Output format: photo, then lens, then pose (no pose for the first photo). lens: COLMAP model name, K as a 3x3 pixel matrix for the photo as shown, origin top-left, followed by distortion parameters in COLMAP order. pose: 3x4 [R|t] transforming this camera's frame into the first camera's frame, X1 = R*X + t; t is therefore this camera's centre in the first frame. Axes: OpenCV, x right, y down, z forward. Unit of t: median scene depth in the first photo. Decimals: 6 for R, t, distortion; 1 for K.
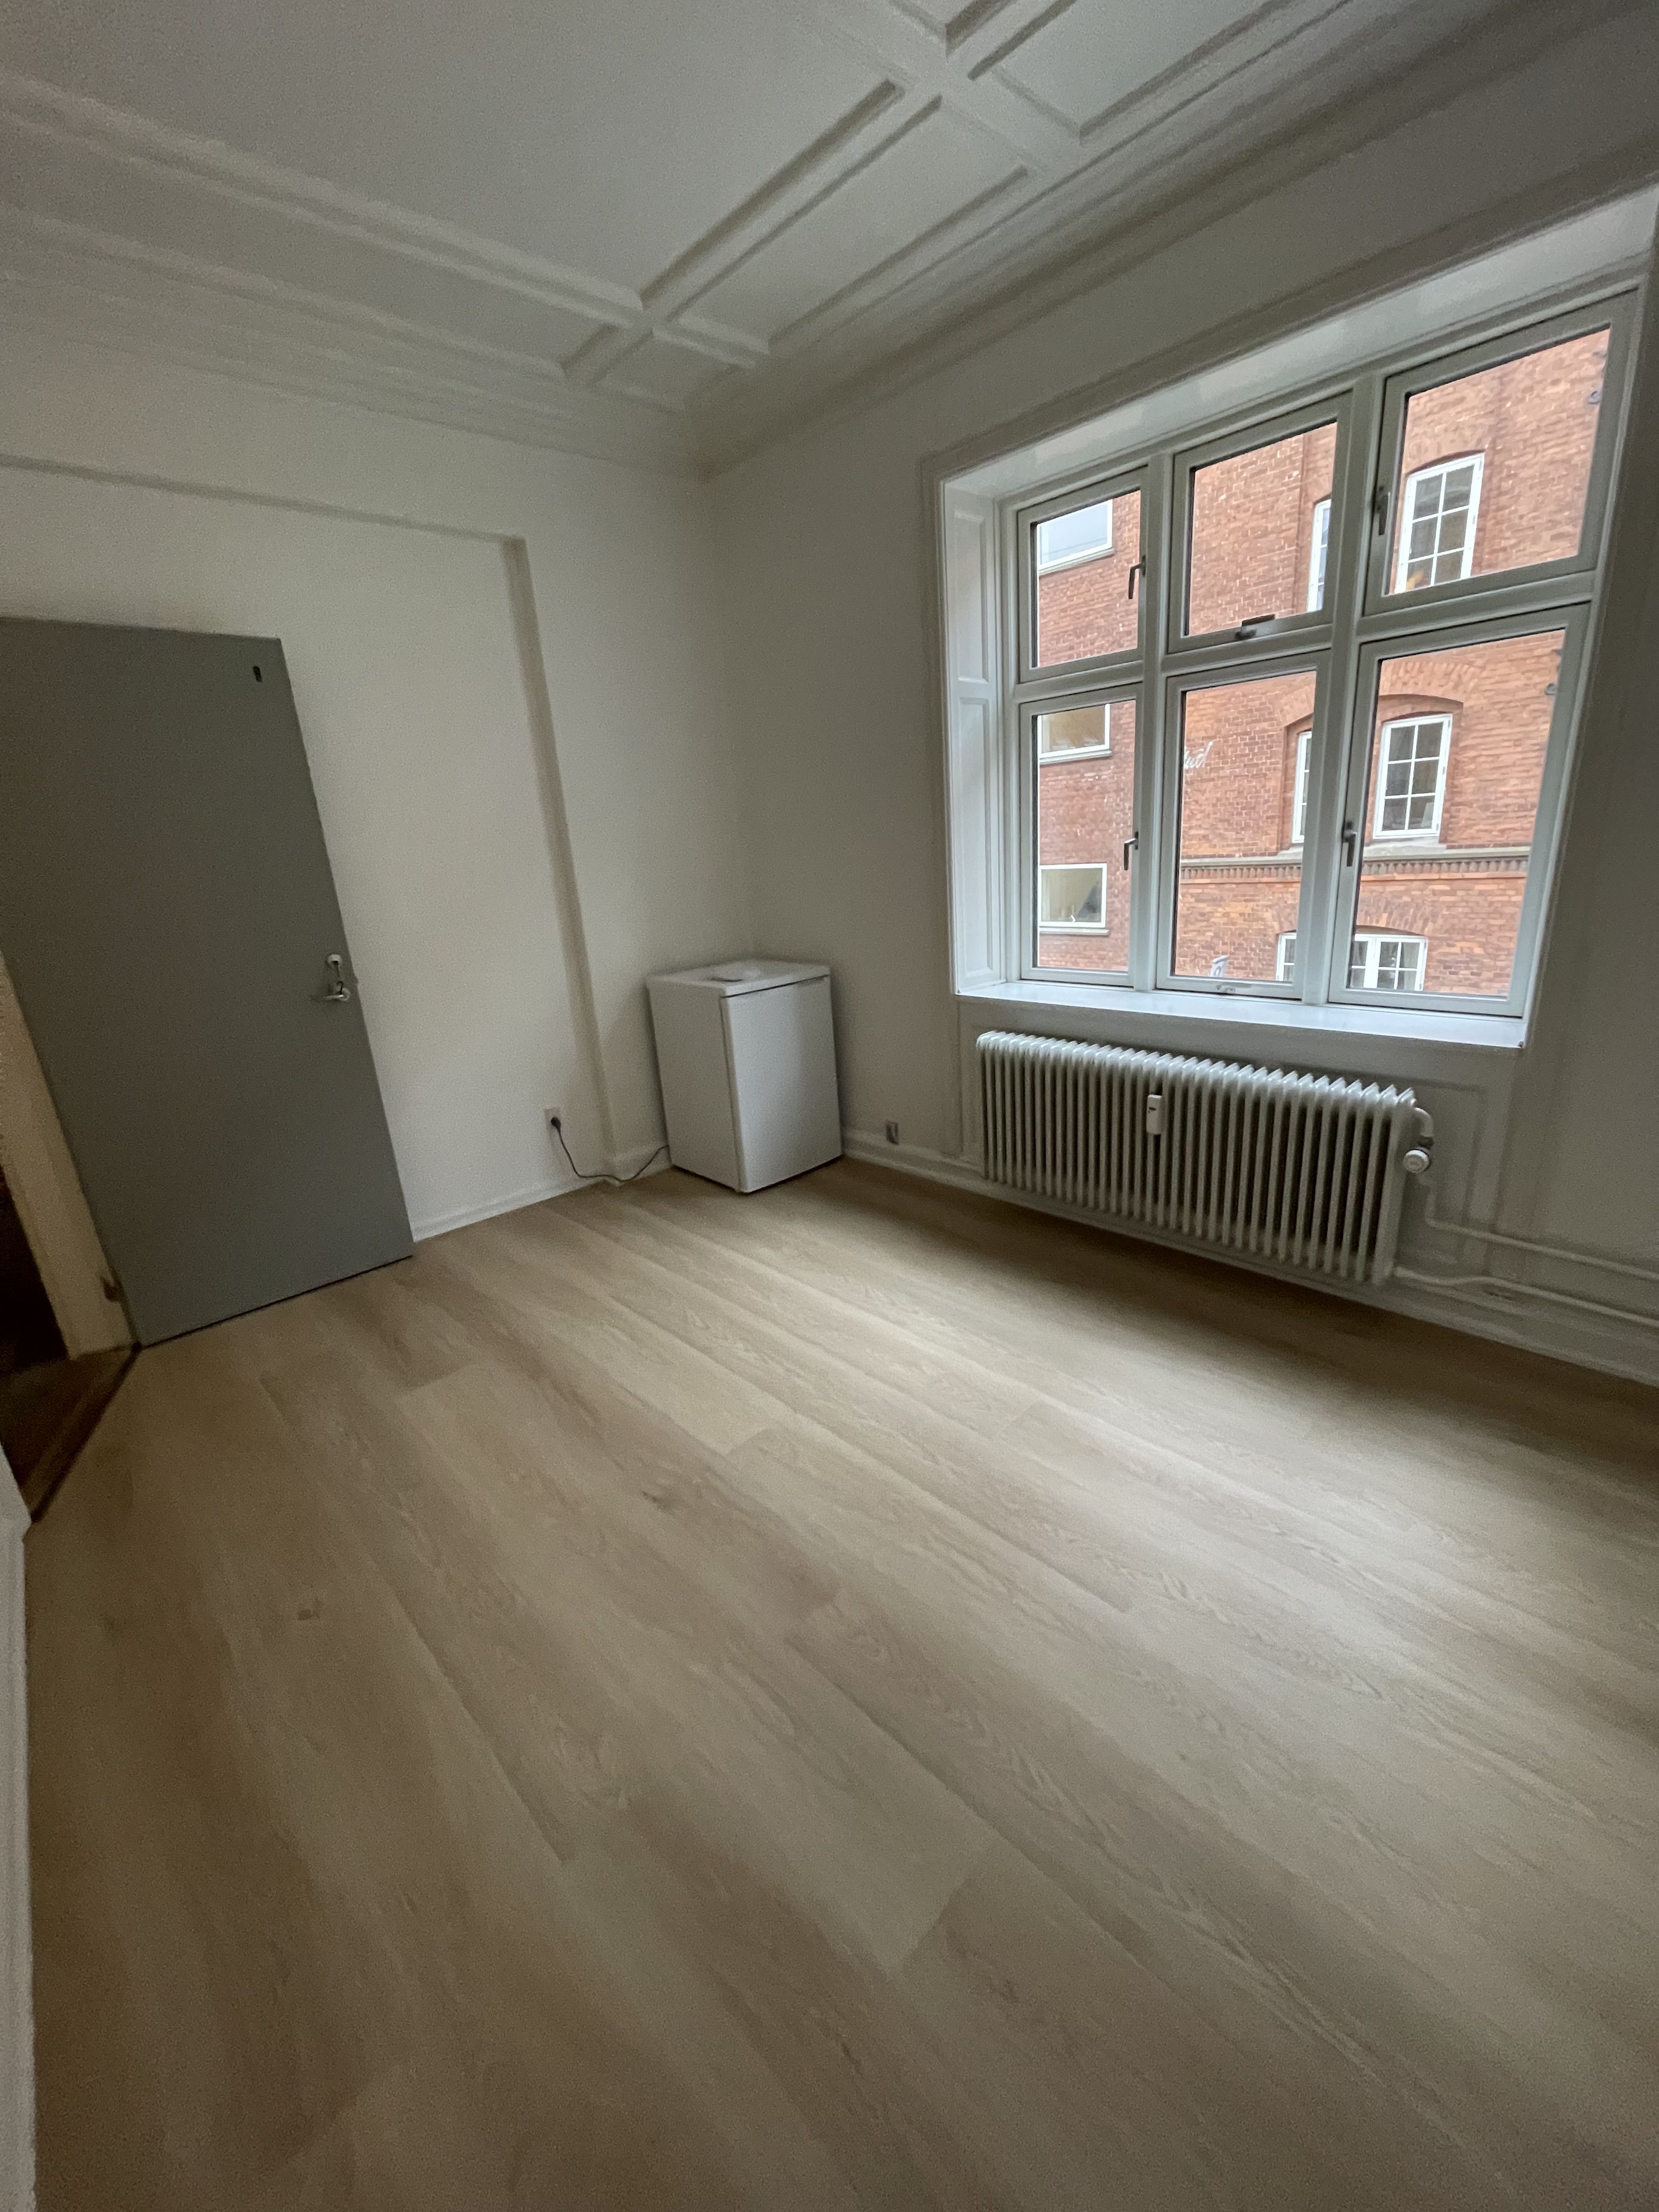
lens RADIAL K [[894.6, 0, 829.5], [0, 894.6, 1106.0], [0, 0, 1]] dist [-0.034804, 0.011338]
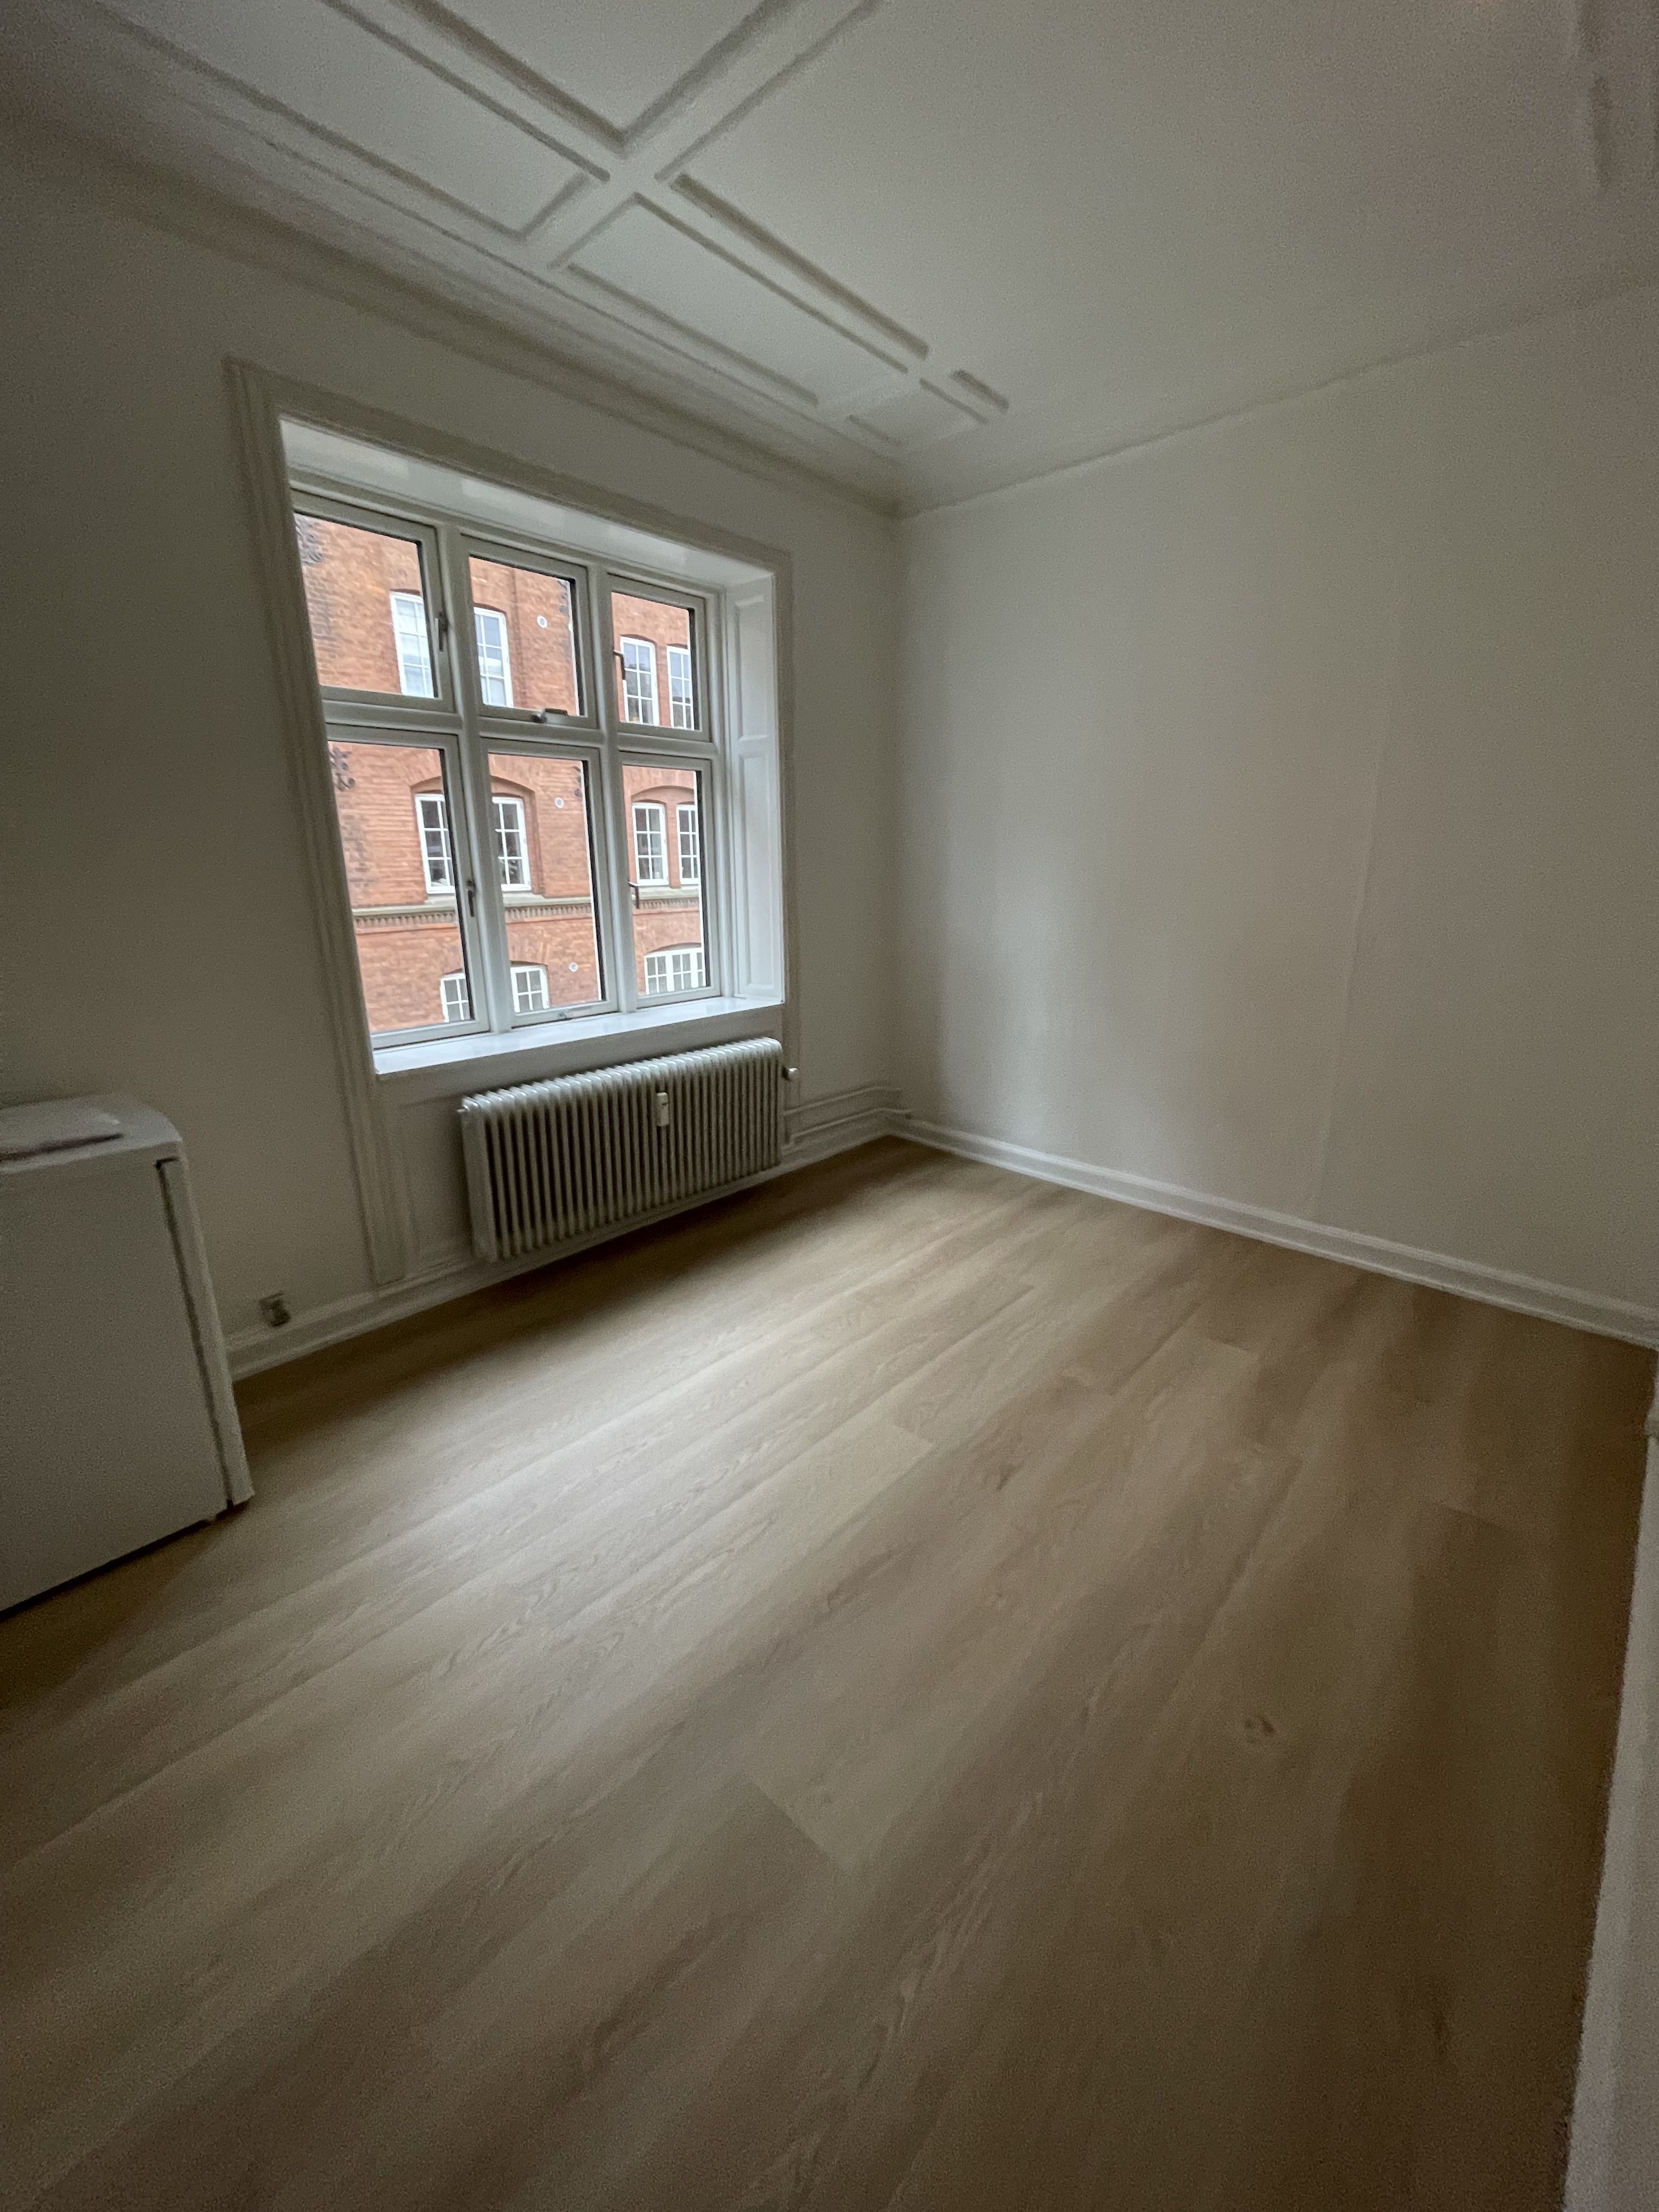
lens RADIAL K [[883.5, 0, 829.5], [0, 883.5, 1106.0], [0, 0, 1]] dist [-0.045747, 0.013042]
pose [[-0.076943, -0.211593, 0.974325, -0.843625], [0.304967, 0.925391, 0.225049, -0.199471], [-0.949250, 0.314453, -0.006673, 0.823725]]
